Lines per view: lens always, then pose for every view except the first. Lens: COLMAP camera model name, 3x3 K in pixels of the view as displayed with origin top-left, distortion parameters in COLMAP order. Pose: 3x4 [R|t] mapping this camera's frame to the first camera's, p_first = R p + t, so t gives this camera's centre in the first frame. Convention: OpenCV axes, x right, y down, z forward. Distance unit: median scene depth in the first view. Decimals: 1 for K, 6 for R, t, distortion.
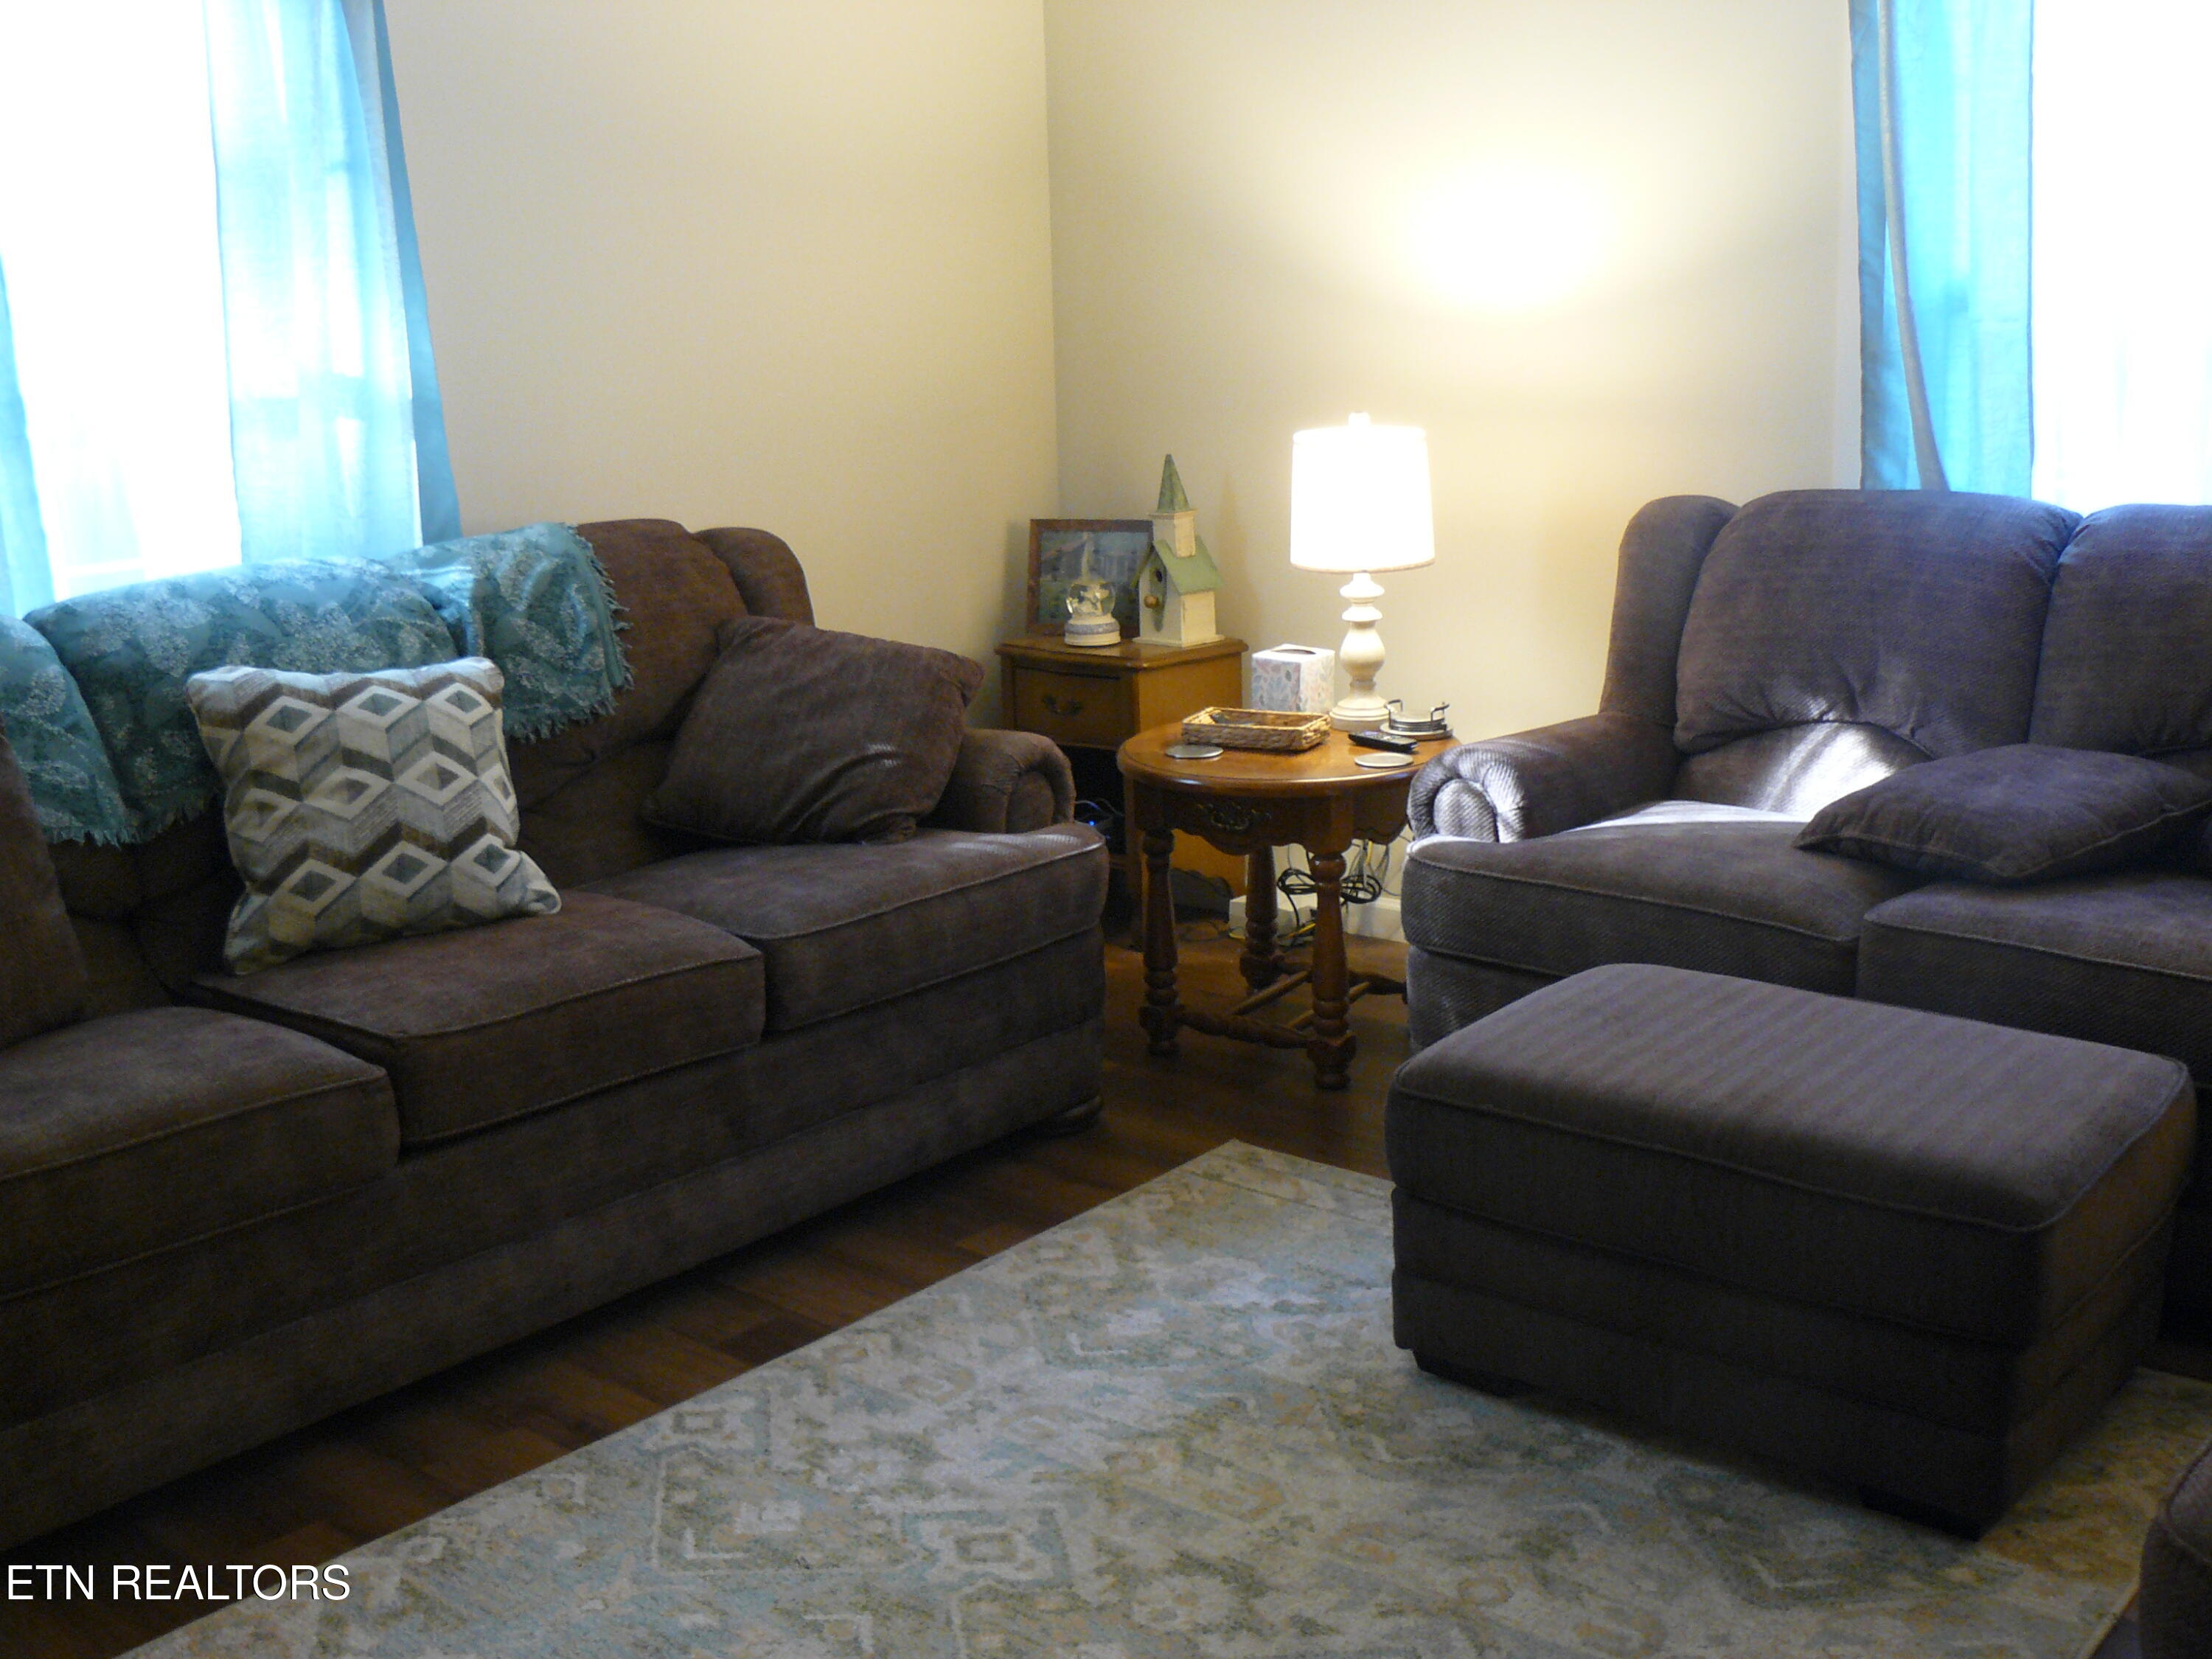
lens RADIAL K [[2341.0, 0, 1106.0], [0, 2341.0, 829.5], [0, 0, 1]] dist [-0.185812, 0.188356]
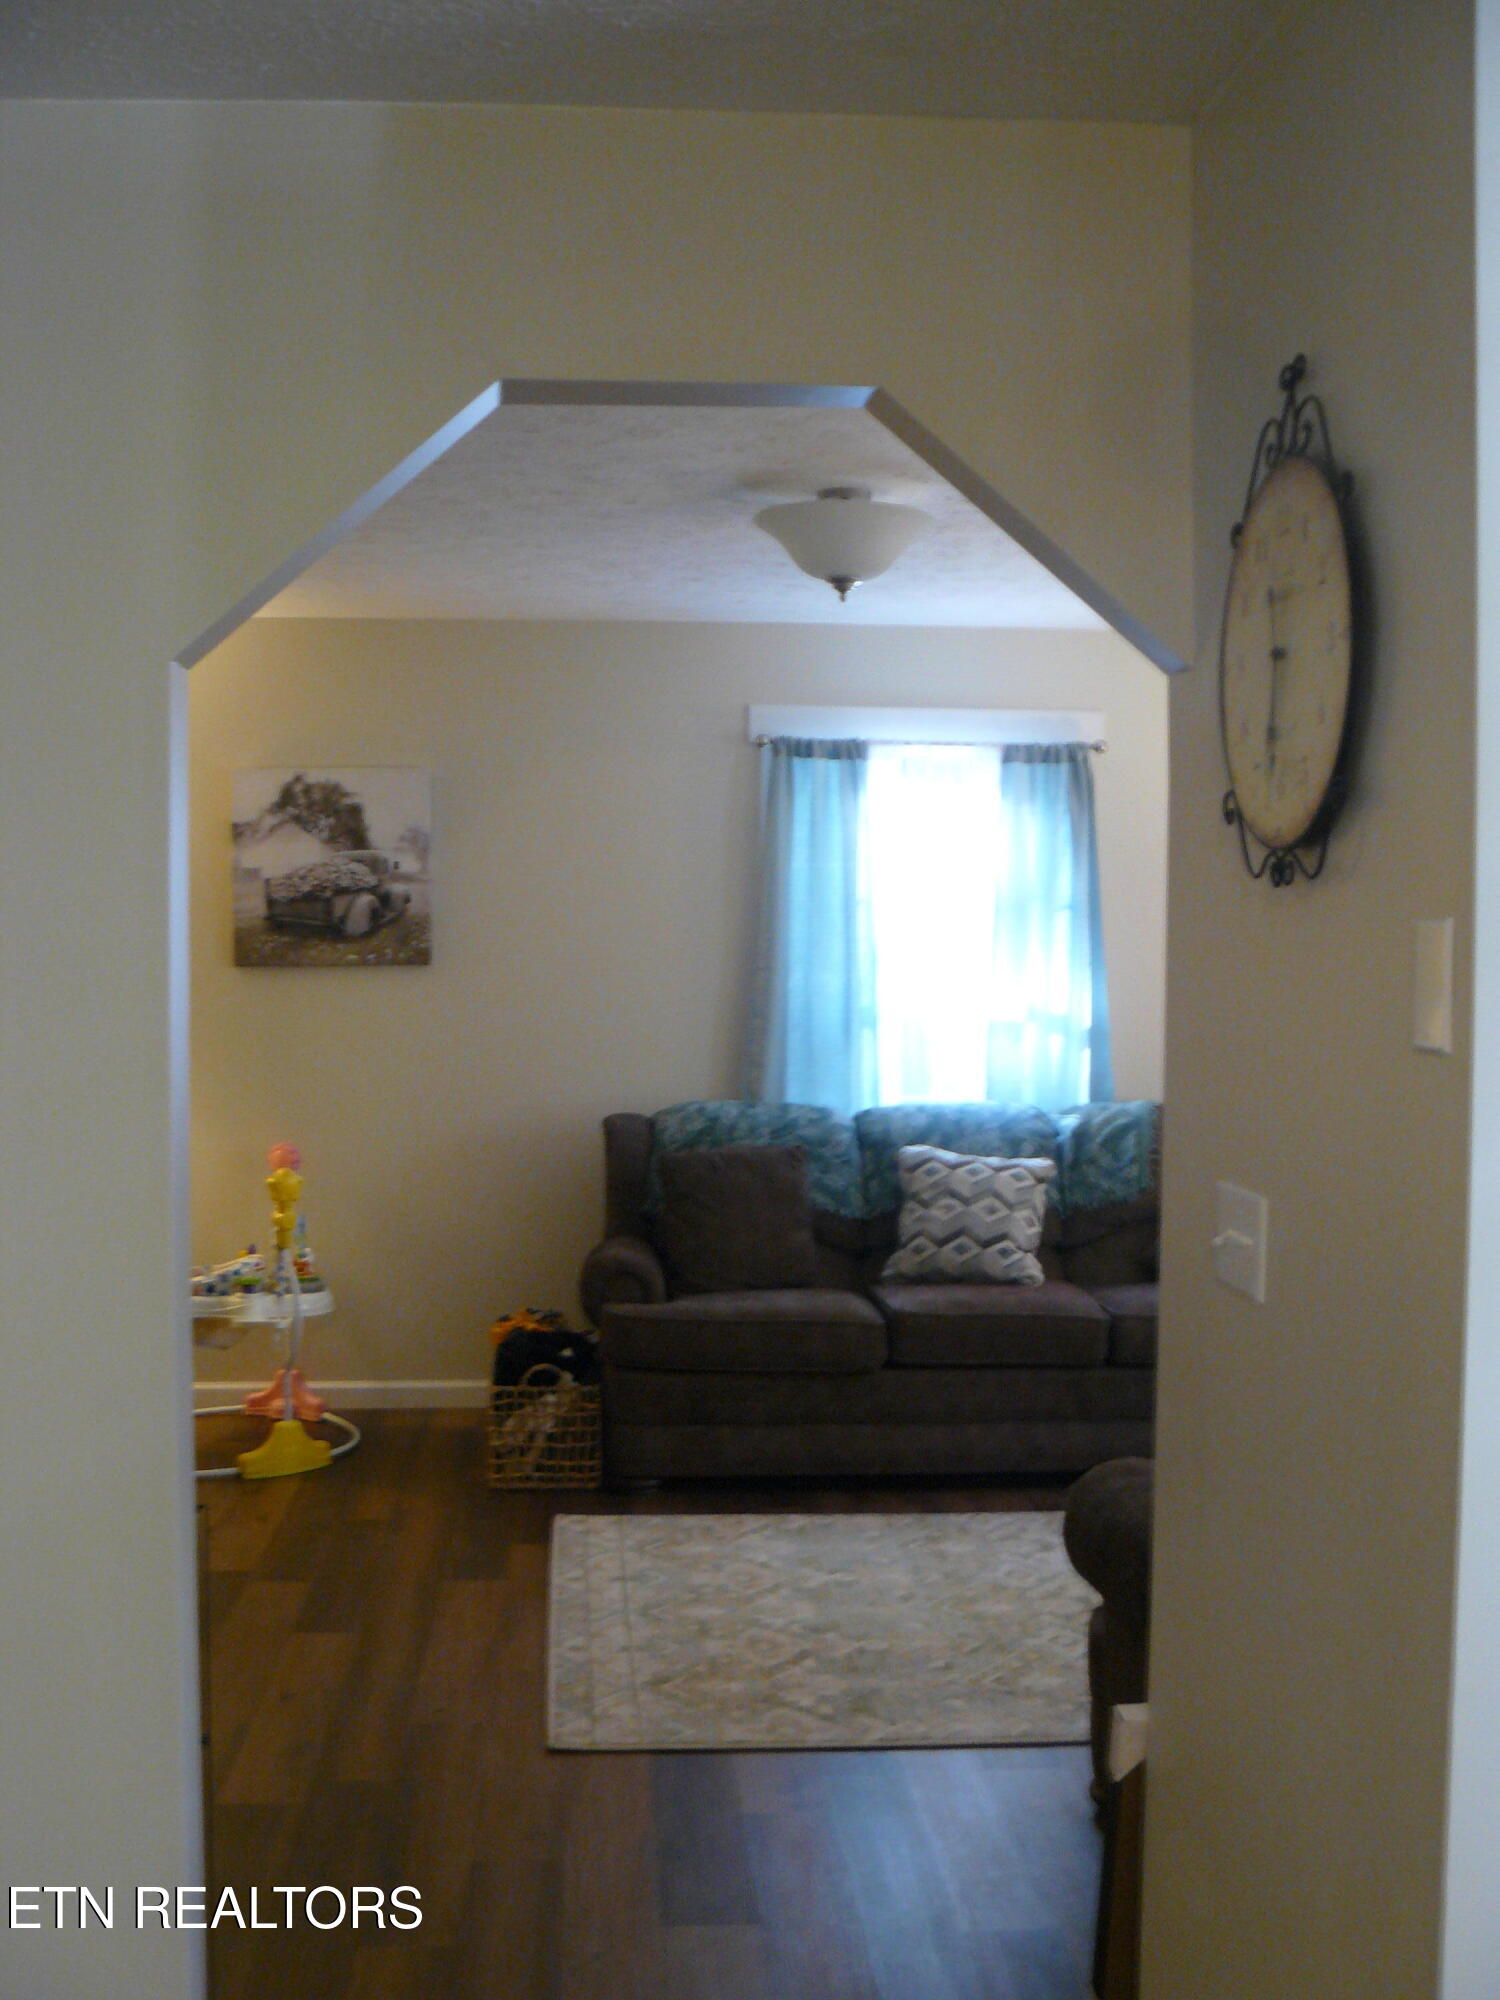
lens RADIAL K [[2116.6, 0, 657.0], [0, 2116.6, 996.9], [0, 0, 1]] dist [-0.185812, 0.188356]
pose [[0.667576, 0.053503, -0.742617, 0.900323], [-0.193285, 0.975673, -0.103459, 0.043945], [0.719016, 0.212603, 0.661677, -0.497774]]
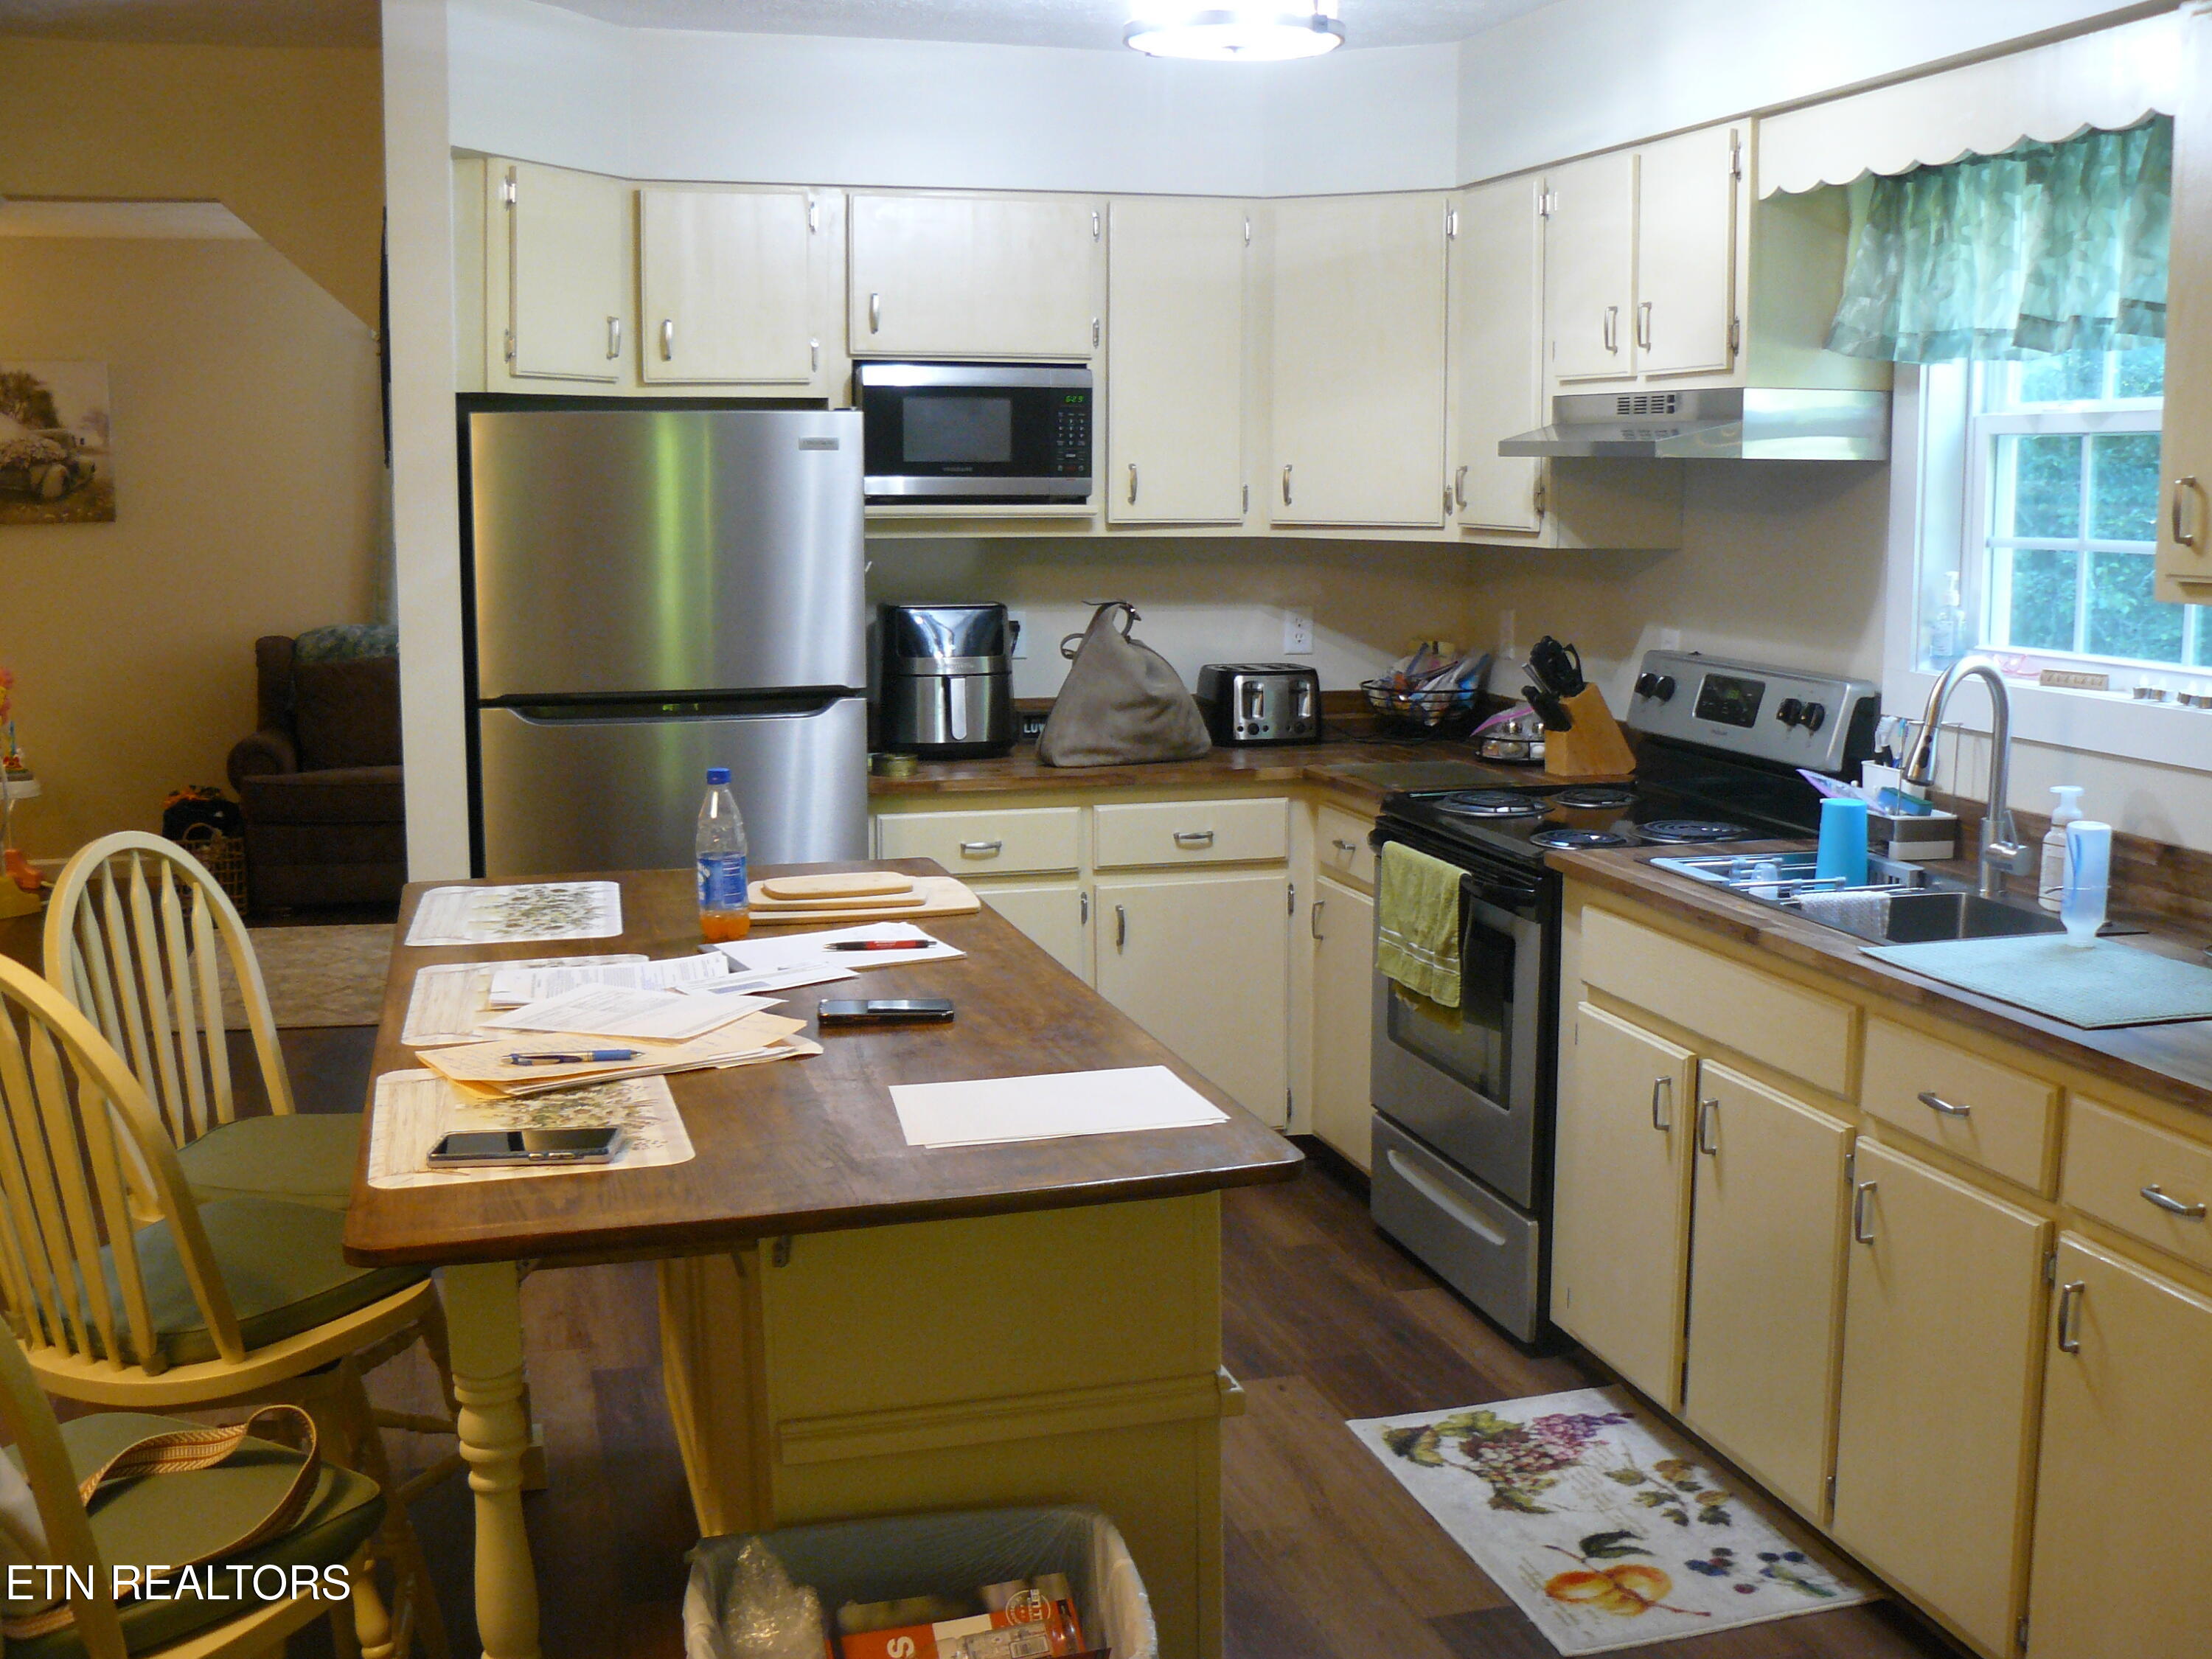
lens RADIAL K [[2299.5, 0, 1106.0], [0, 2299.5, 829.5], [0, 0, 1]] dist [-0.135680, 0.104948]
pose [[0.824087, 0.116952, -0.554259, 1.809750], [-0.157692, 0.987142, -0.026167, 0.096488], [0.544071, 0.108966, 0.831933, -0.889983]]
